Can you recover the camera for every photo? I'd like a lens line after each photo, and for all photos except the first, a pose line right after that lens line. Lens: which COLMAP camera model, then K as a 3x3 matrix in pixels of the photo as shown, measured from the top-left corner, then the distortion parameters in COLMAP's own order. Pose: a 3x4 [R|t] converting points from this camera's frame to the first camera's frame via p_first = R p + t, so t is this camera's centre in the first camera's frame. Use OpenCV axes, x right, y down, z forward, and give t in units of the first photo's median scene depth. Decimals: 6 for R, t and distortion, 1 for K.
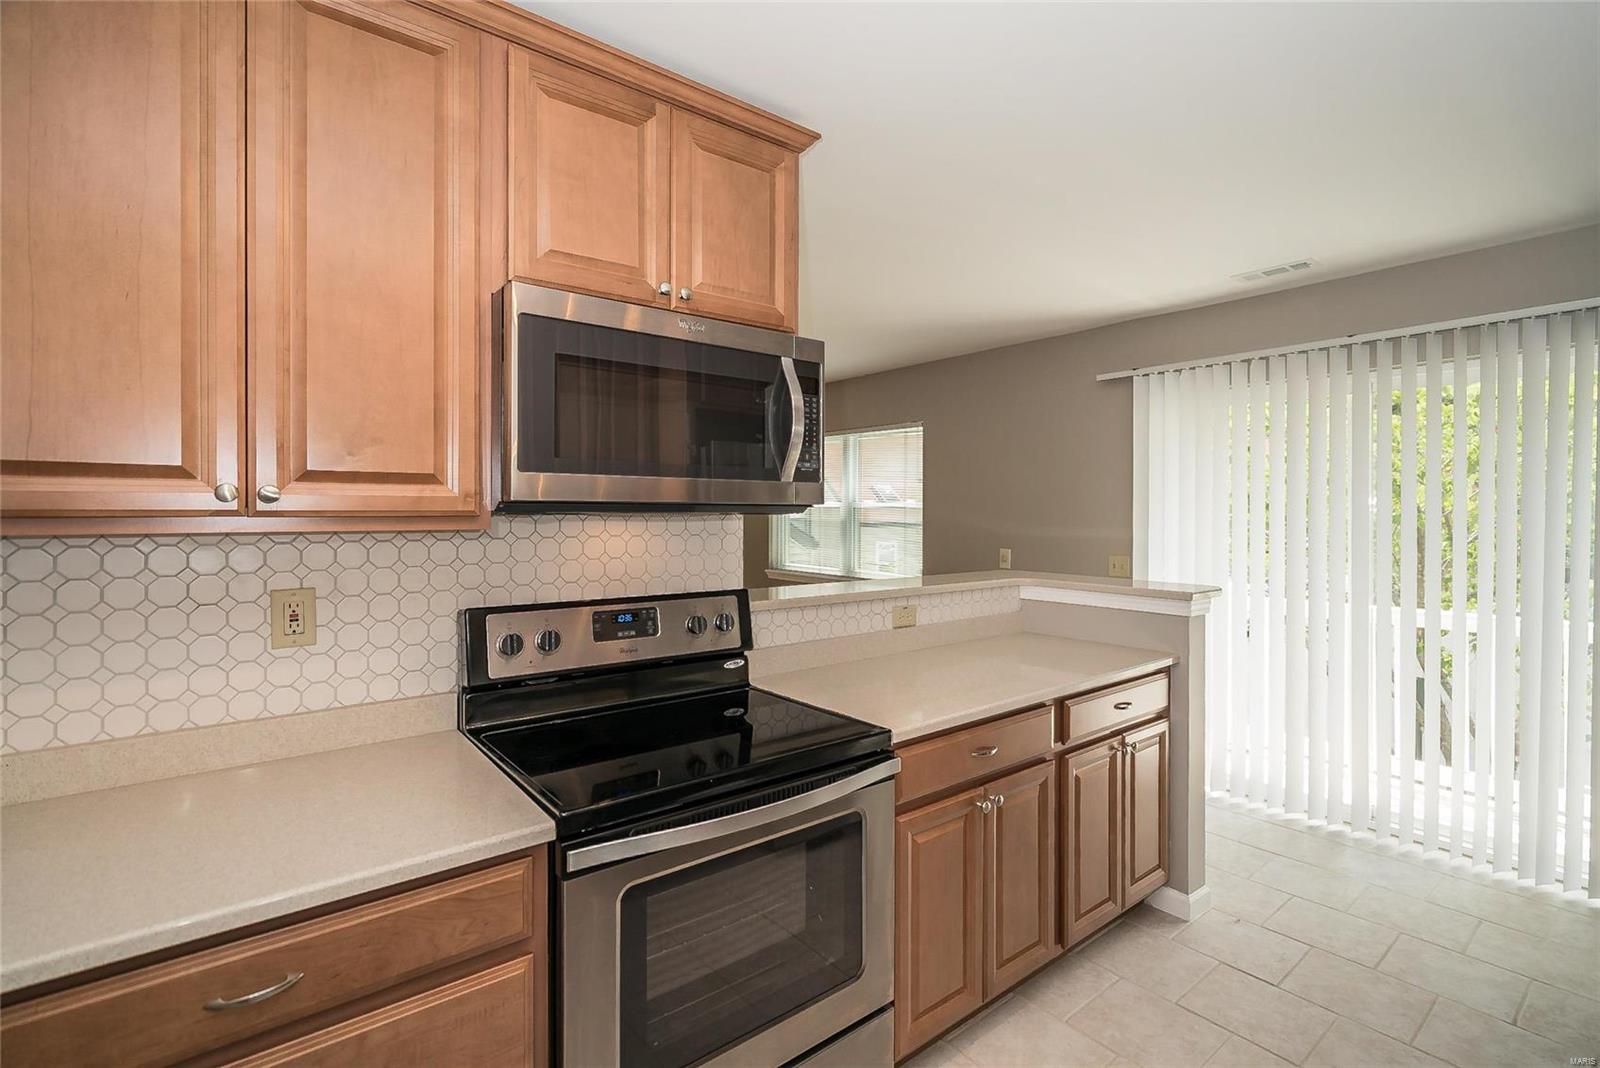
lens RADIAL K [[743.3, 0, 800.8], [0, 743.3, 508.2], [0, 0, 1]] dist [-0.000649, 0.001230]
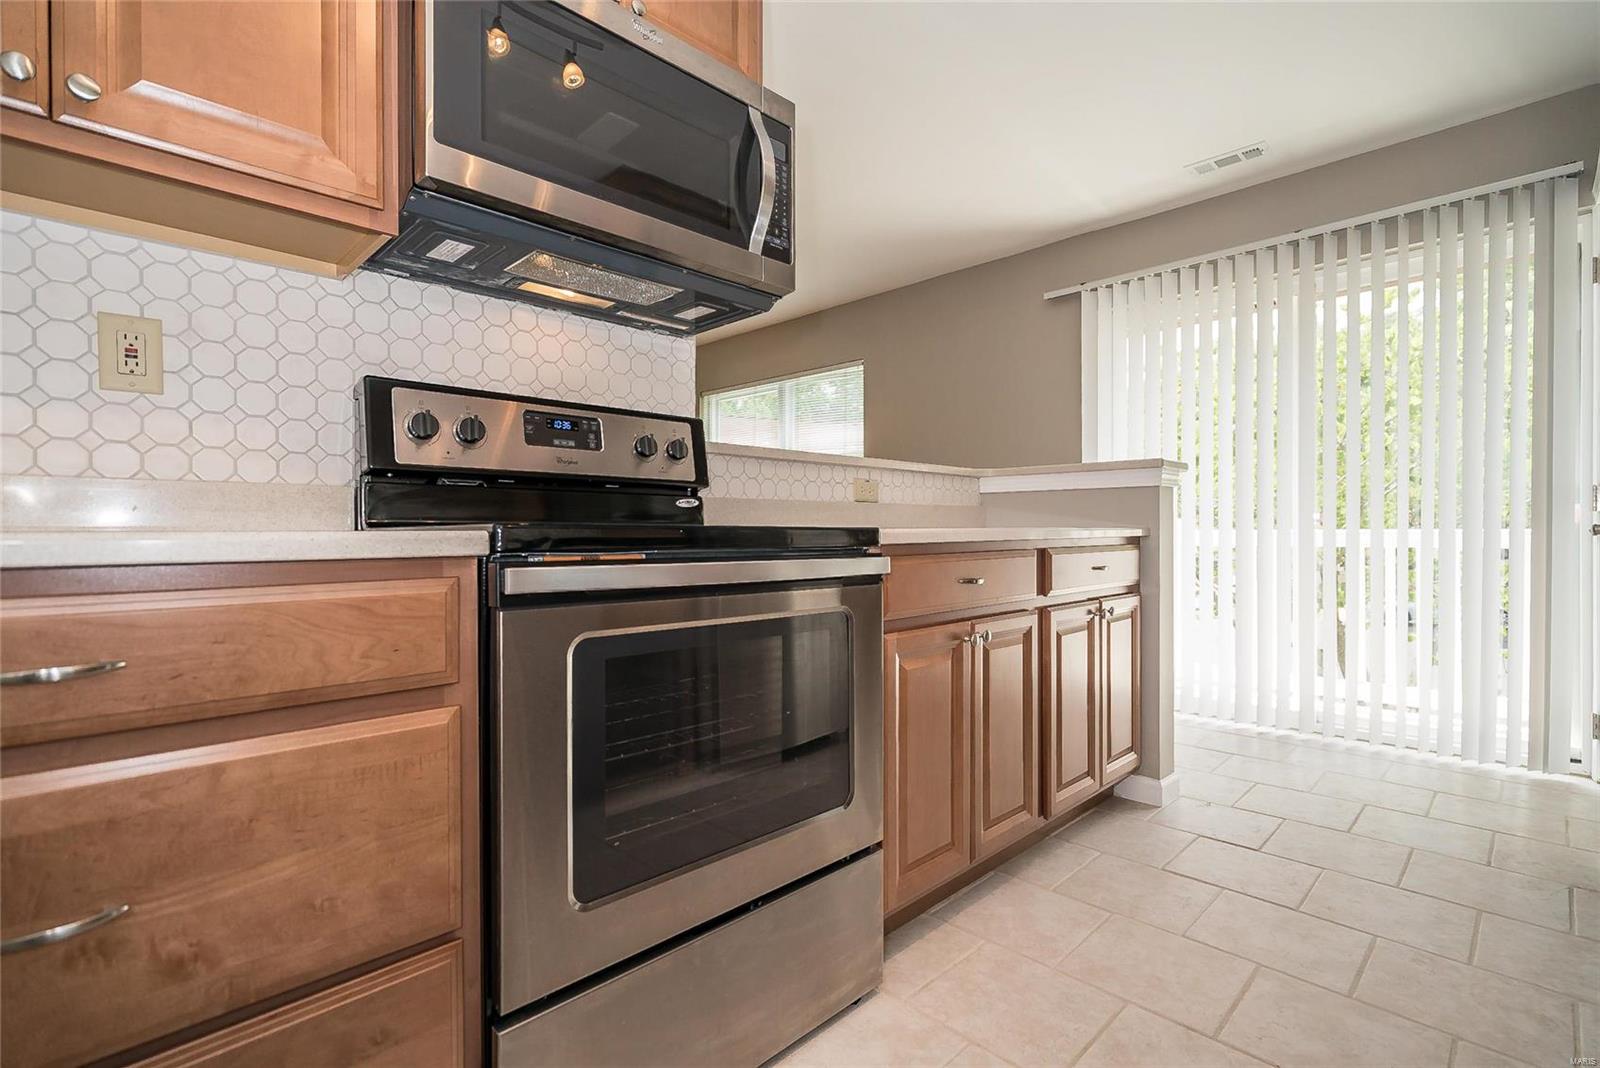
lens RADIAL K [[747.3, 0, 799.0], [0, 747.3, 525.1], [0, 0, 1]] dist [-0.000052, -0.000063]
pose [[0.994445, -0.006670, 0.105048, -0.052094], [0.007252, 0.999960, -0.005159, 0.244147], [-0.105009, 0.005893, 0.994454, 0.110328]]
